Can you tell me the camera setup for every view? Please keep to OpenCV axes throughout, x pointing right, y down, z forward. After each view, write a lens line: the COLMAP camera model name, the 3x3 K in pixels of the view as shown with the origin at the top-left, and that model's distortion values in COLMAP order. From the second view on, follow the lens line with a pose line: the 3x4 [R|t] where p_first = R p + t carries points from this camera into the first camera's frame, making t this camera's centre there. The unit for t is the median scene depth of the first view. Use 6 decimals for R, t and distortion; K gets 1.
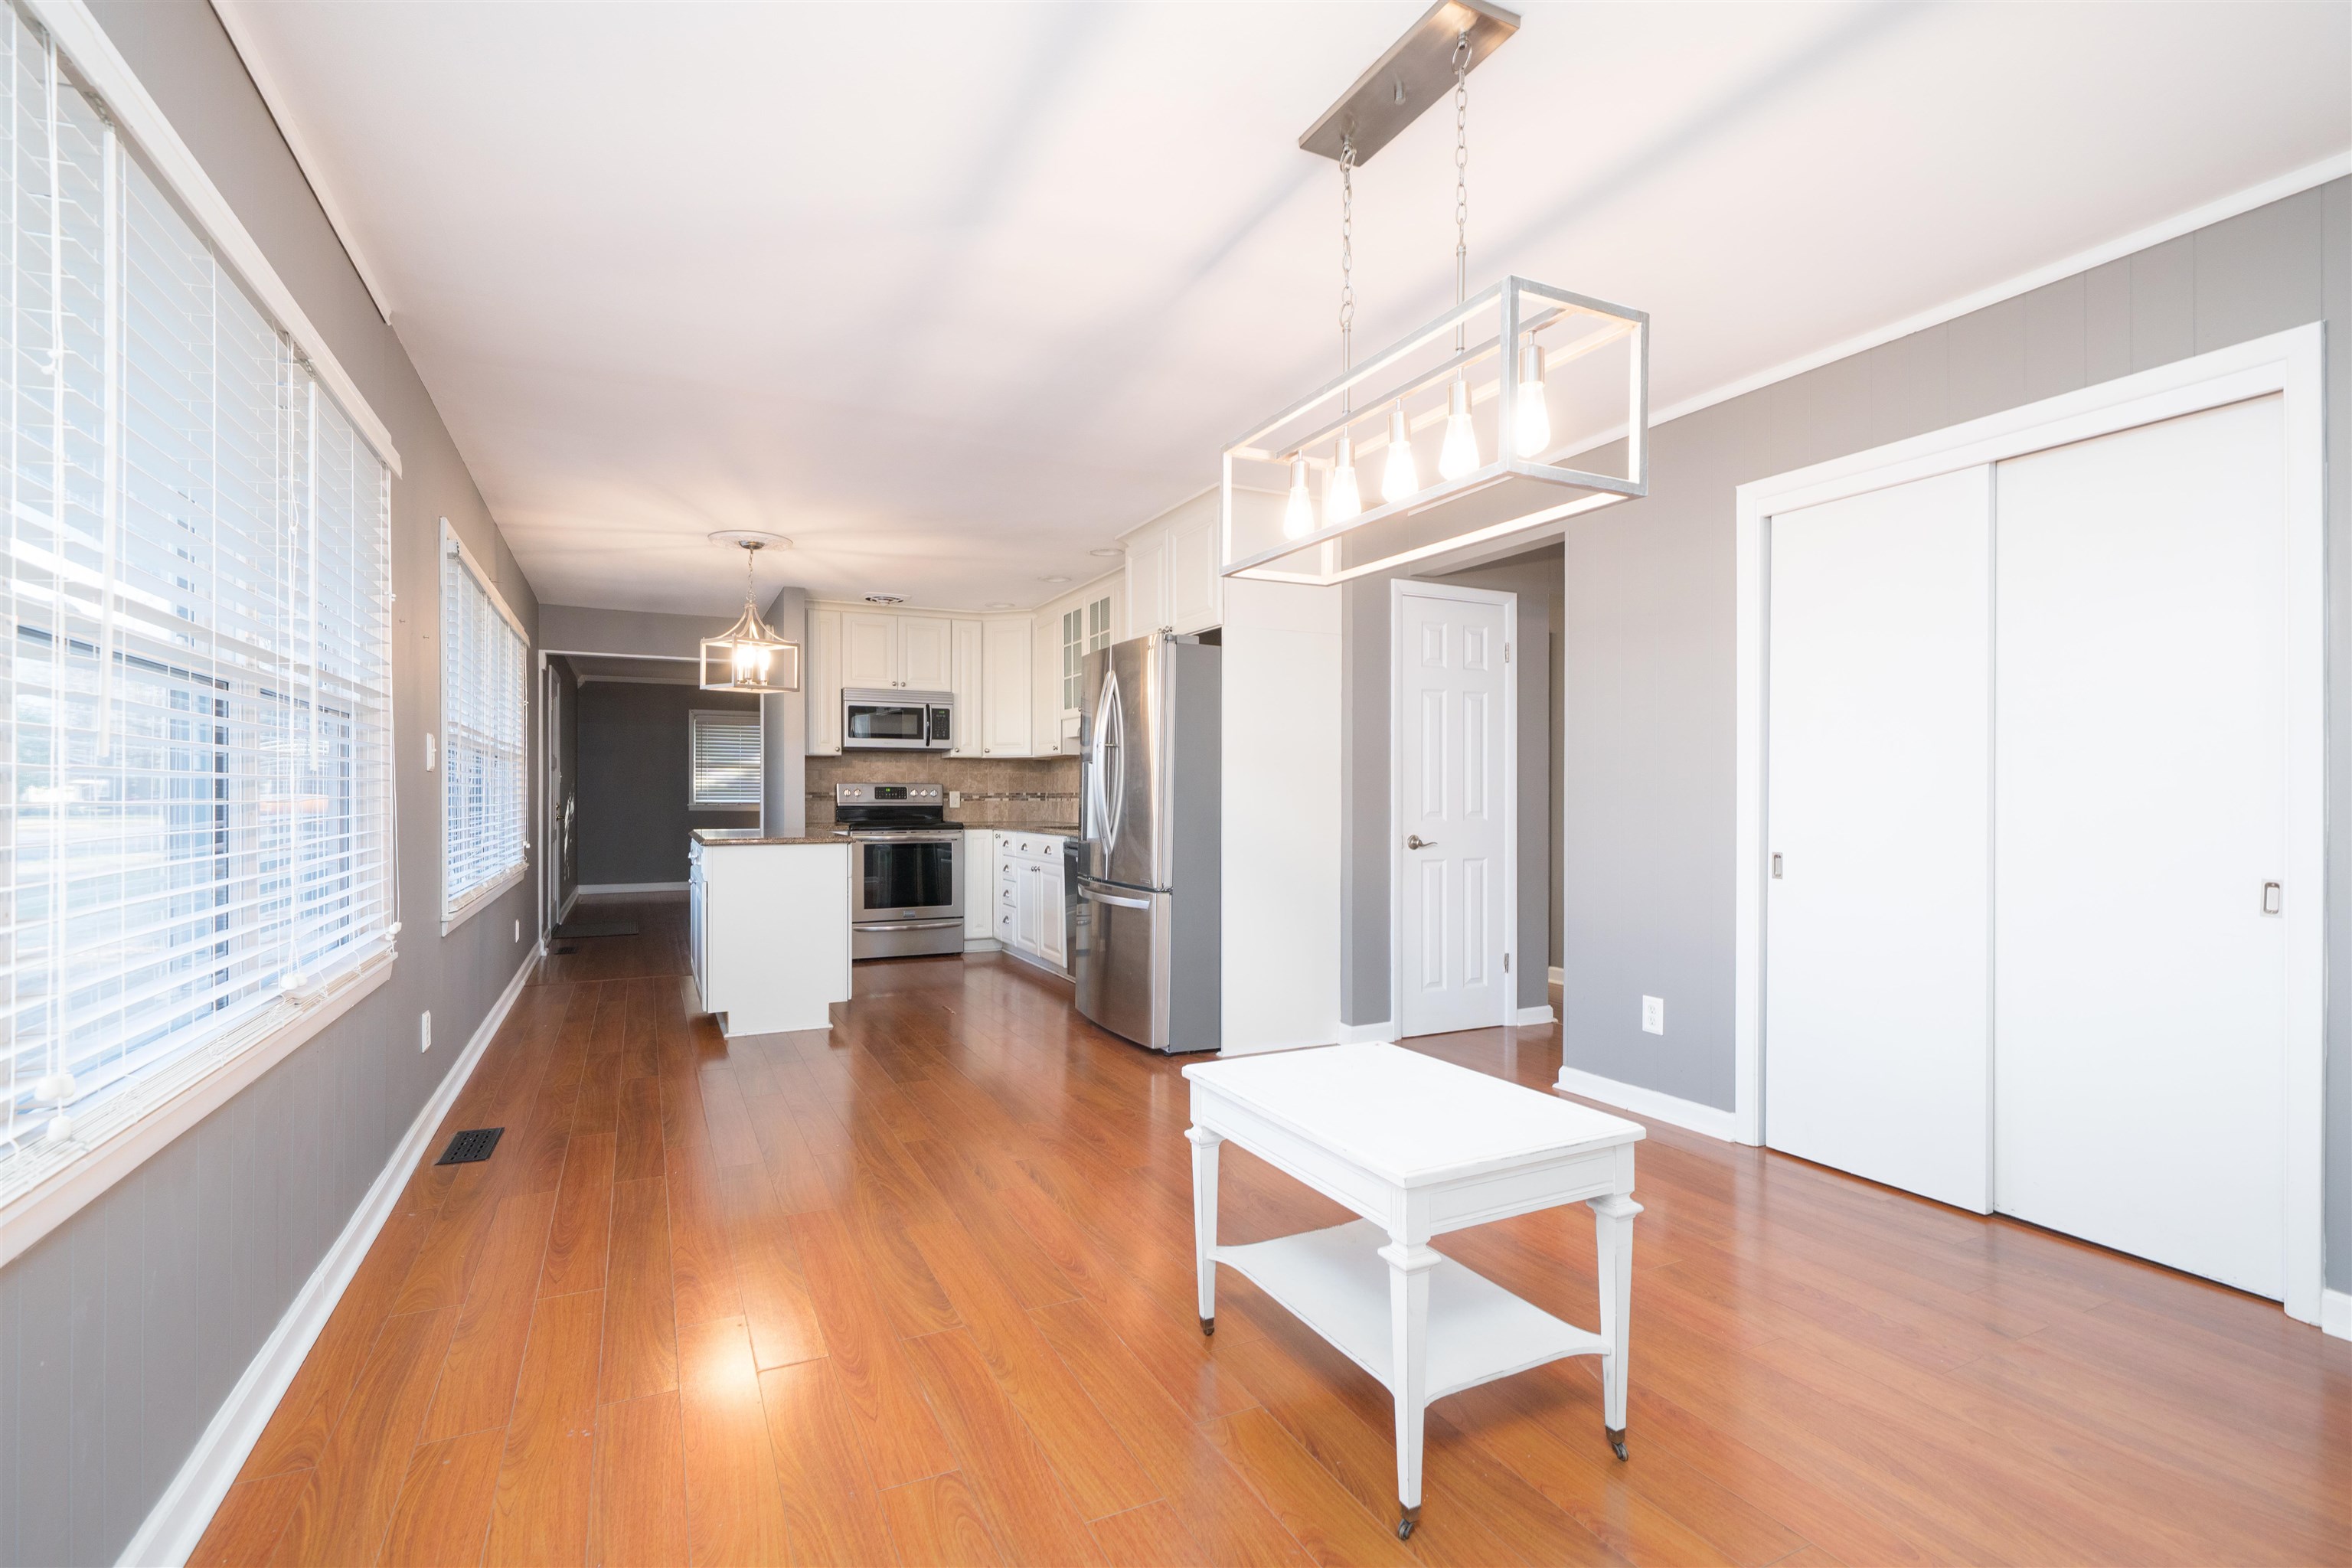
lens RADIAL K [[1049.8, 0, 1165.0], [0, 1049.8, 790.3], [0, 0, 1]] dist [-0.003031, -0.000588]
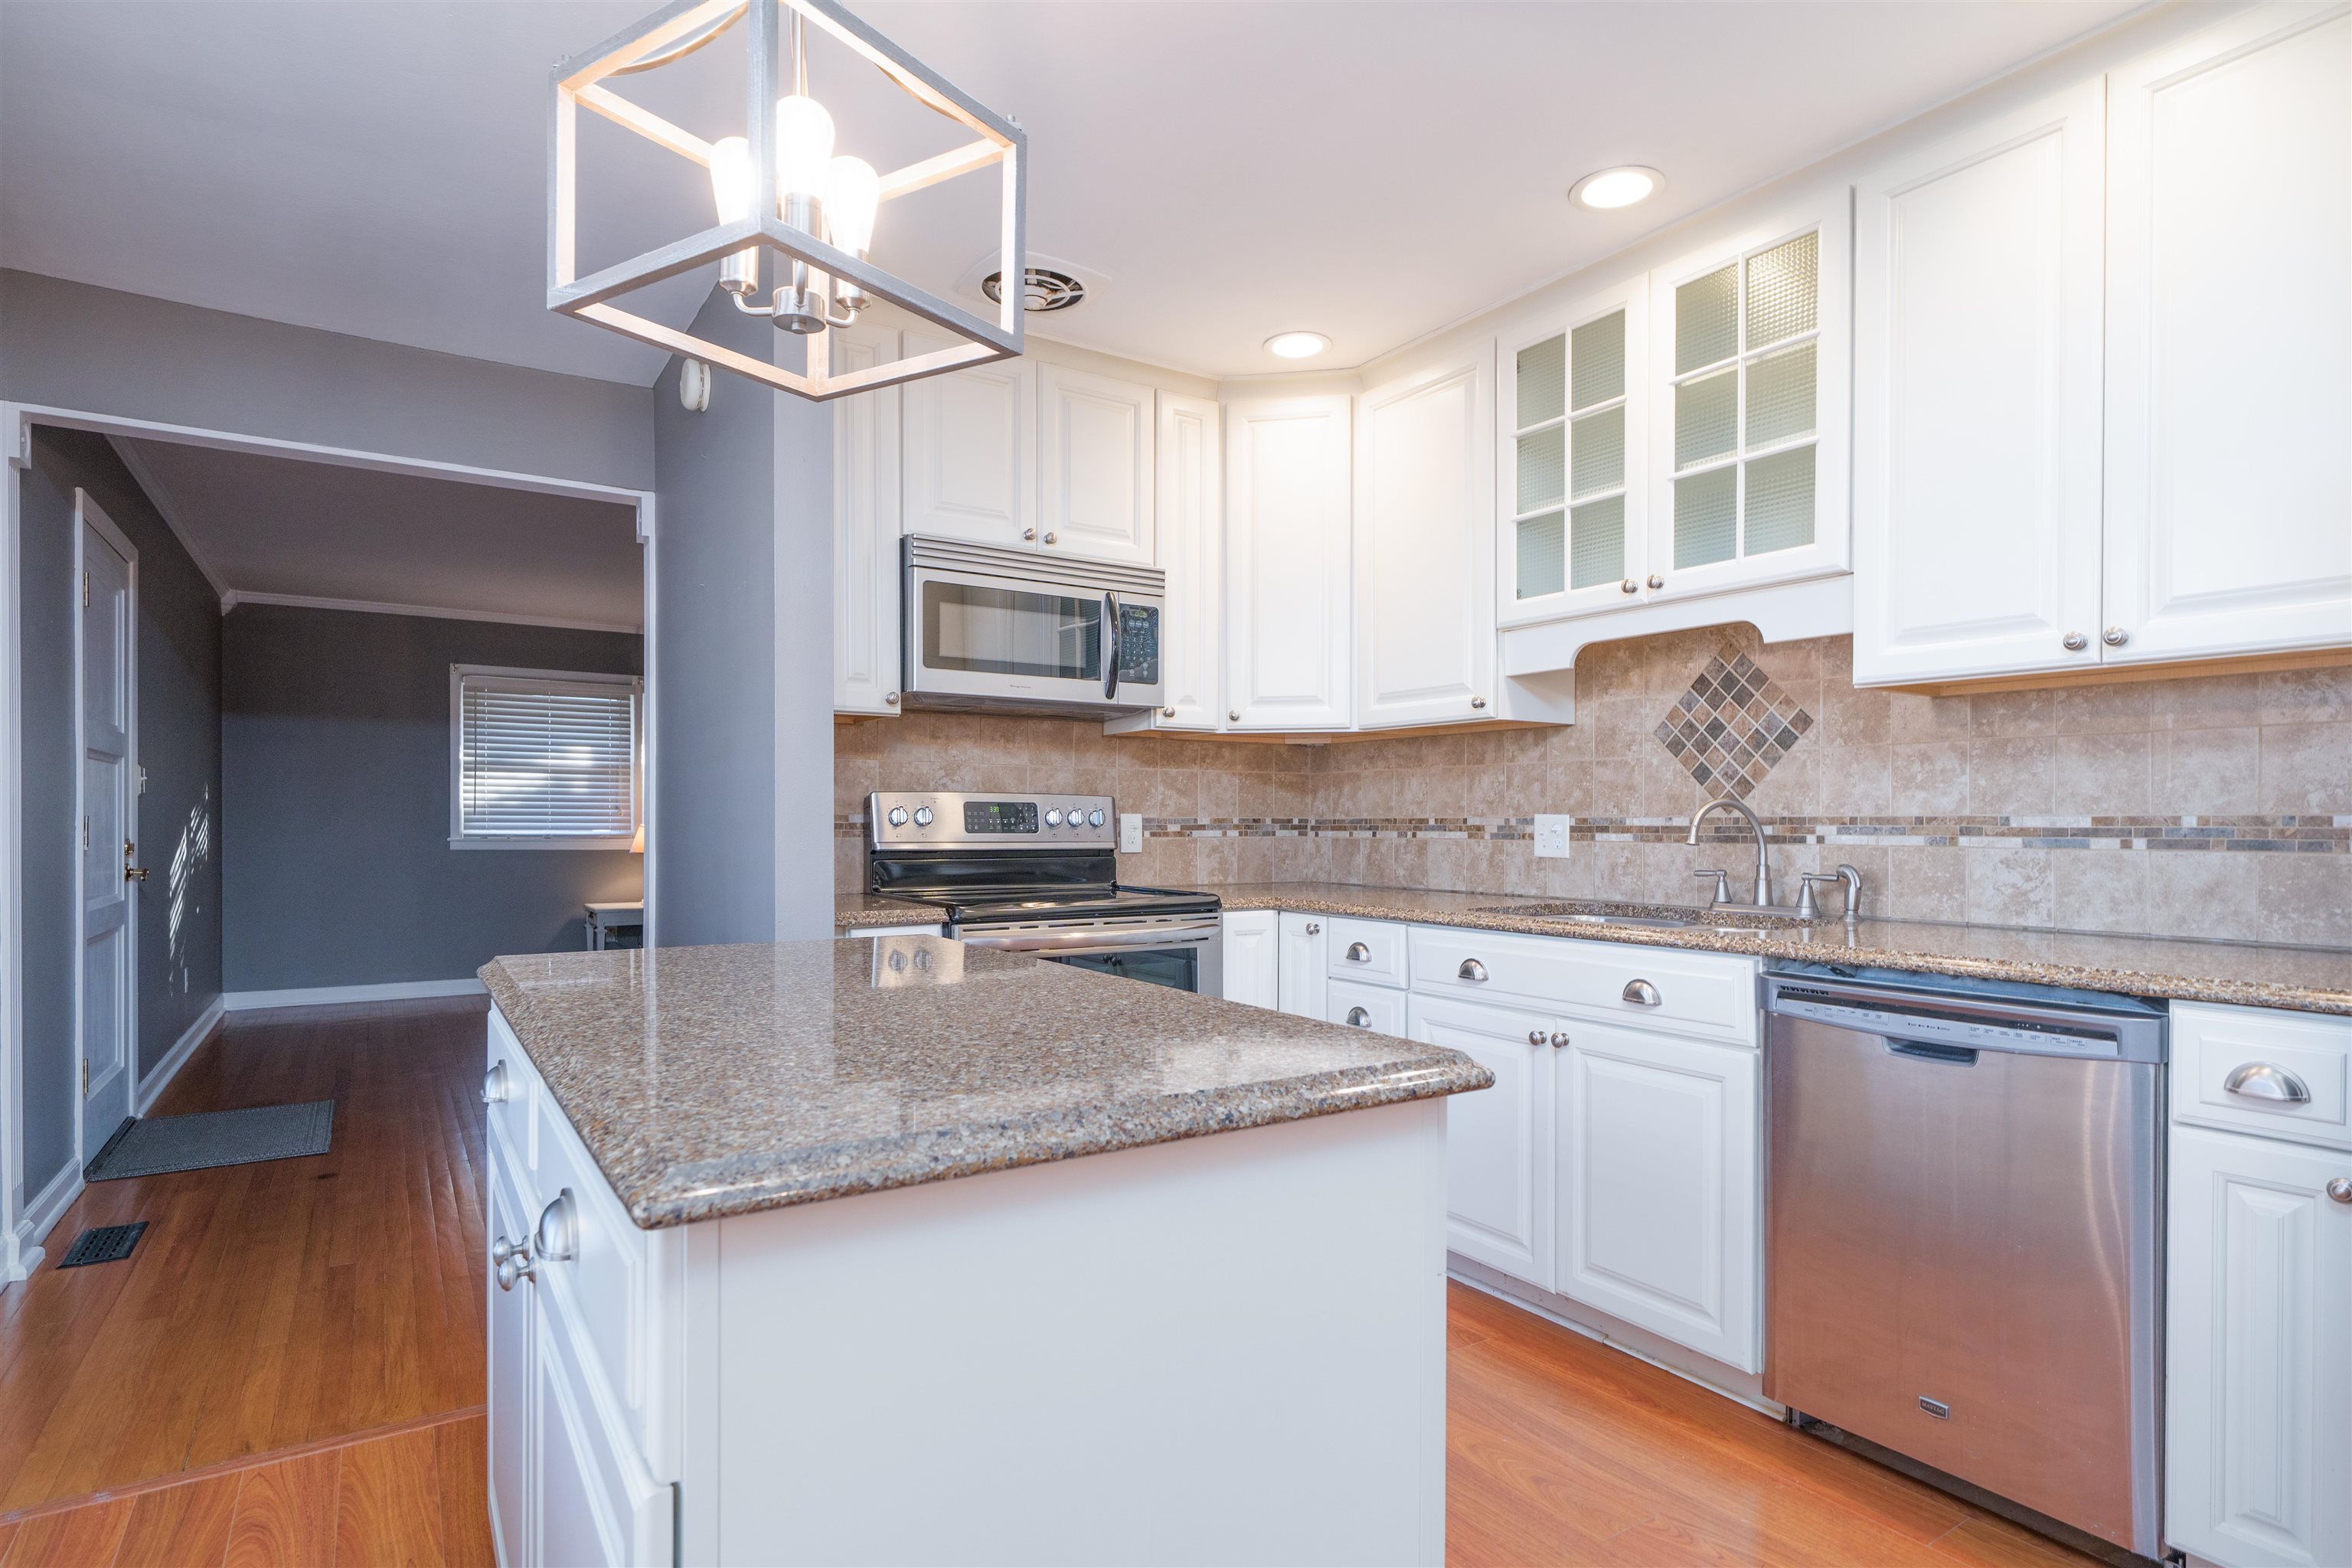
lens RADIAL K [[1218.6, 0, 1190.9], [0, 1218.6, 824.2], [0, 0, 1]] dist [-0.013415, -0.000160]
pose [[0.991312, 0.002622, 0.131504, -0.252939], [-0.003648, 0.999965, 0.007562, 0.001421], [-0.131479, -0.007976, 0.991287, 0.536985]]
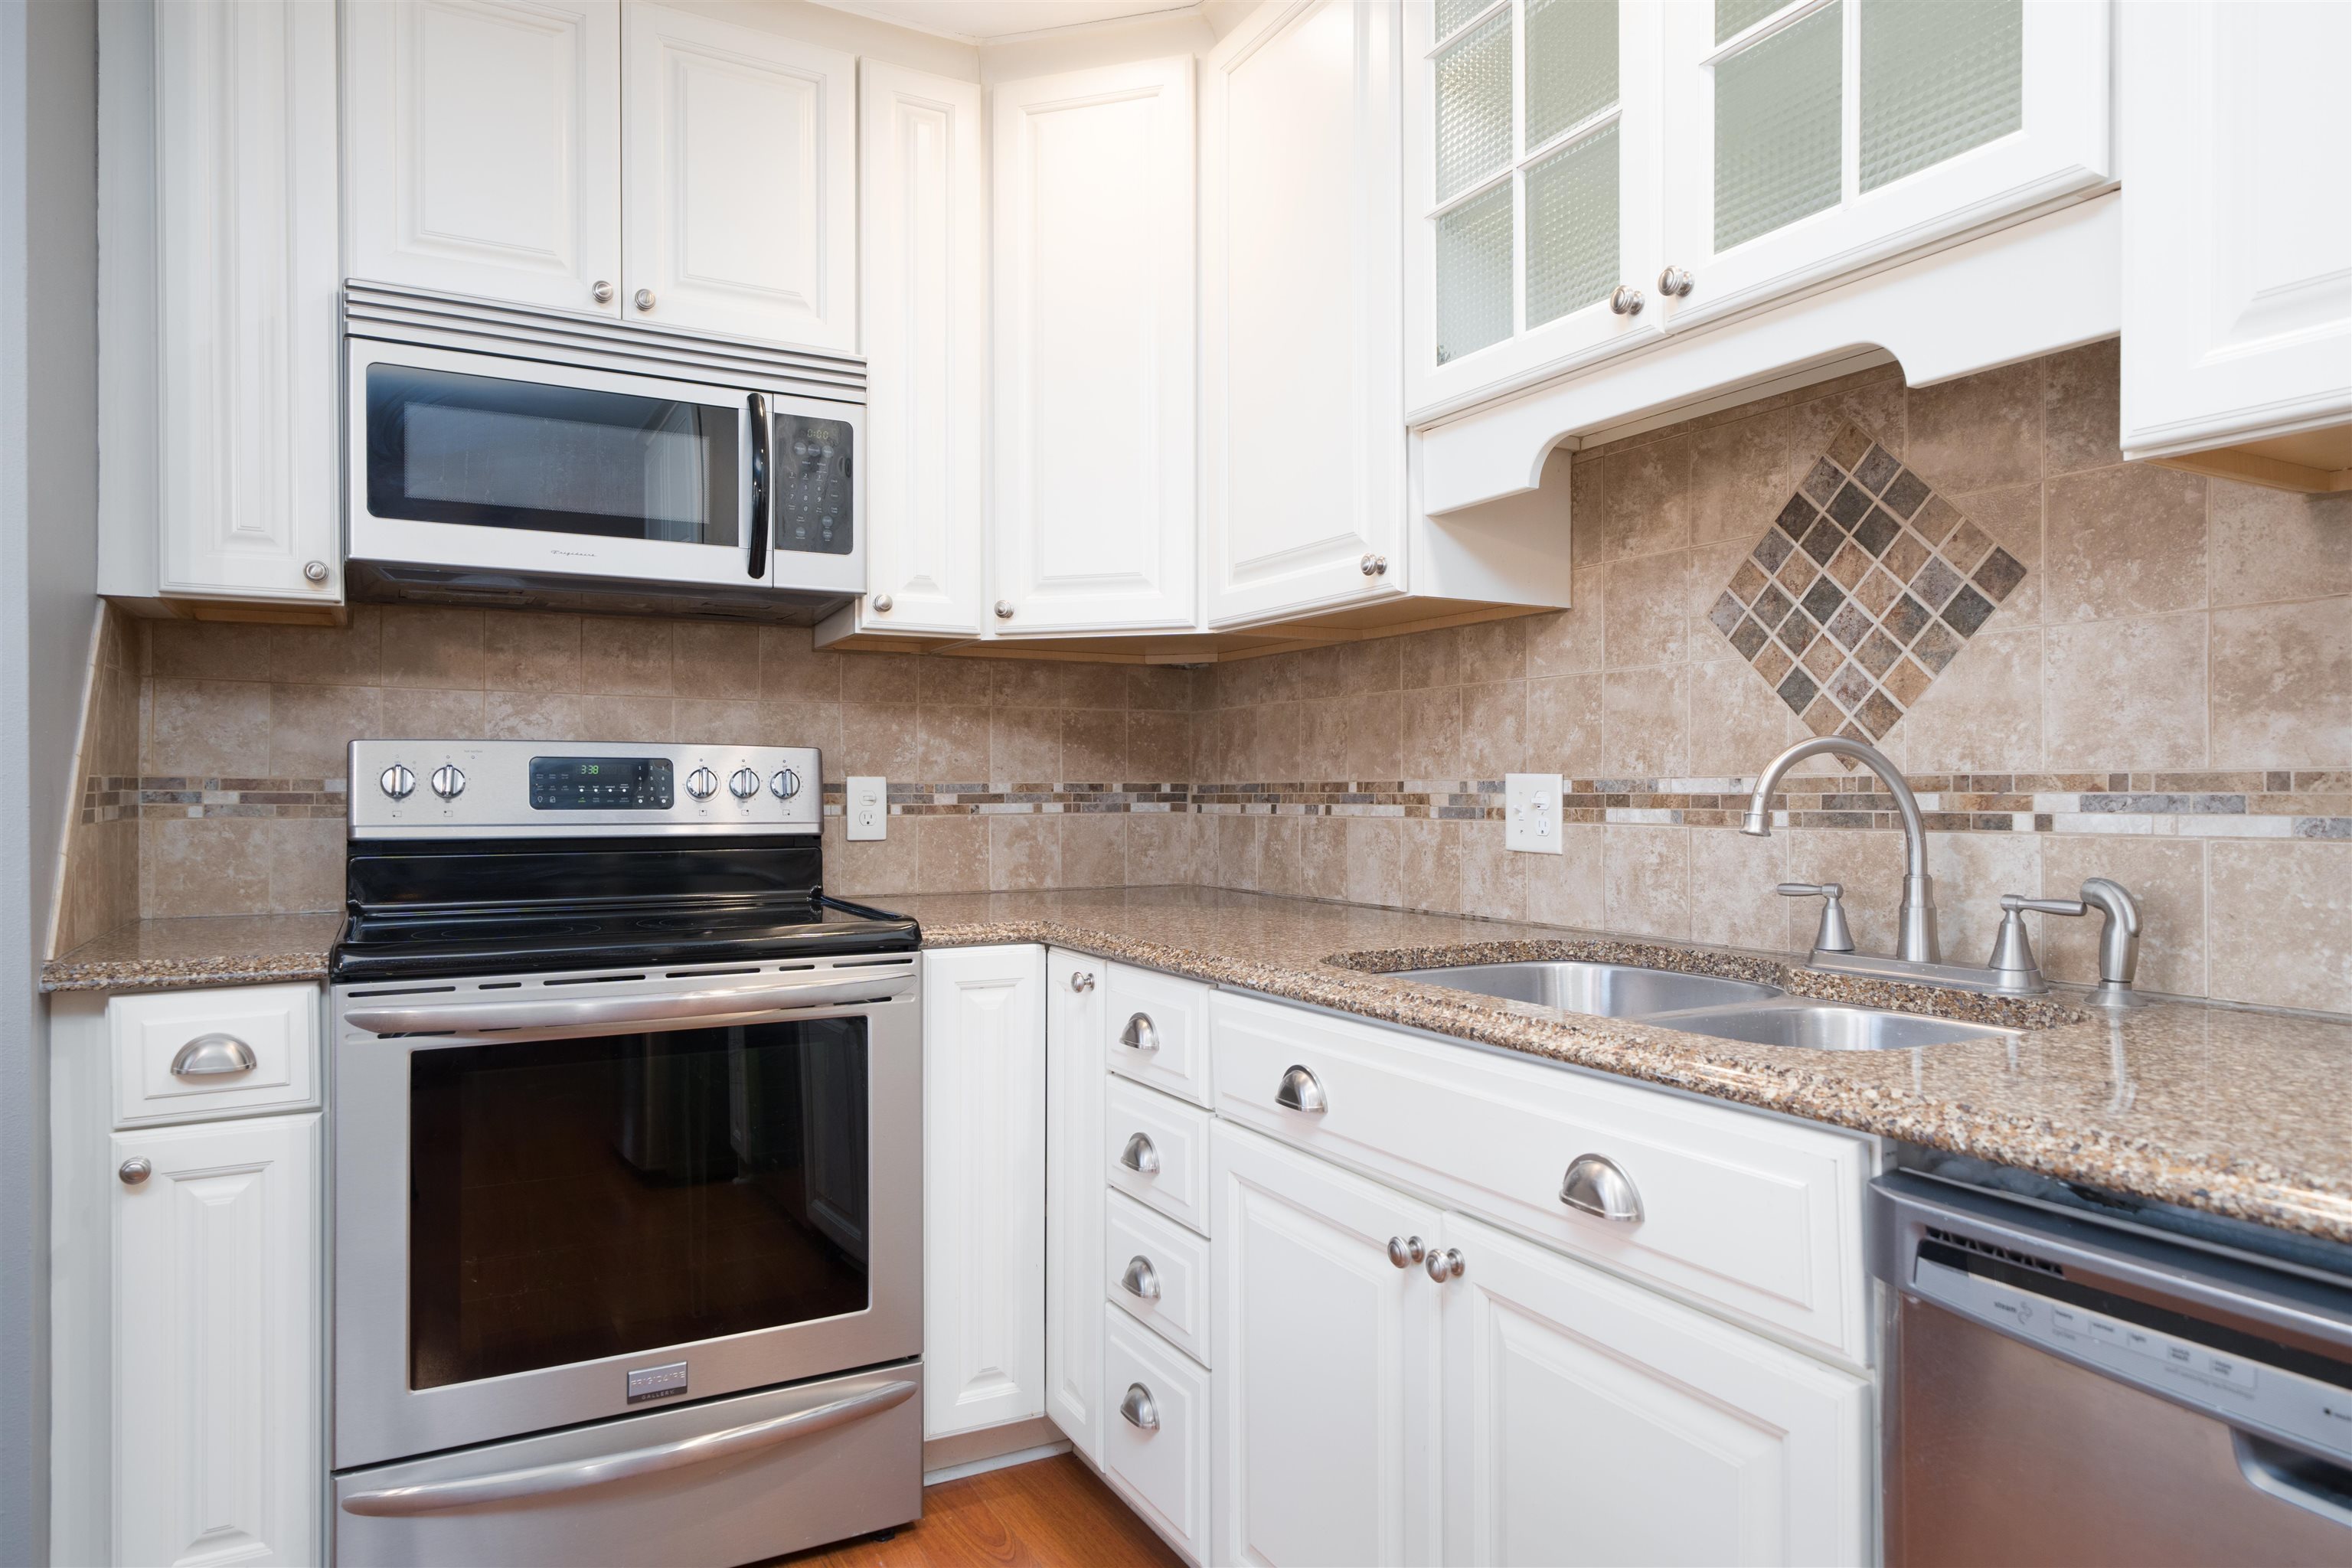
lens RADIAL K [[1396.4, 0, 1176.0], [0, 1396.4, 784.0], [0, 0, 1]] dist [-0.005171, -0.000815]
pose [[0.998858, 0.000179, 0.047786, -0.147699], [-0.000231, 0.999999, 0.001085, 0.002503], [-0.047786, -0.001095, 0.998857, 0.685195]]
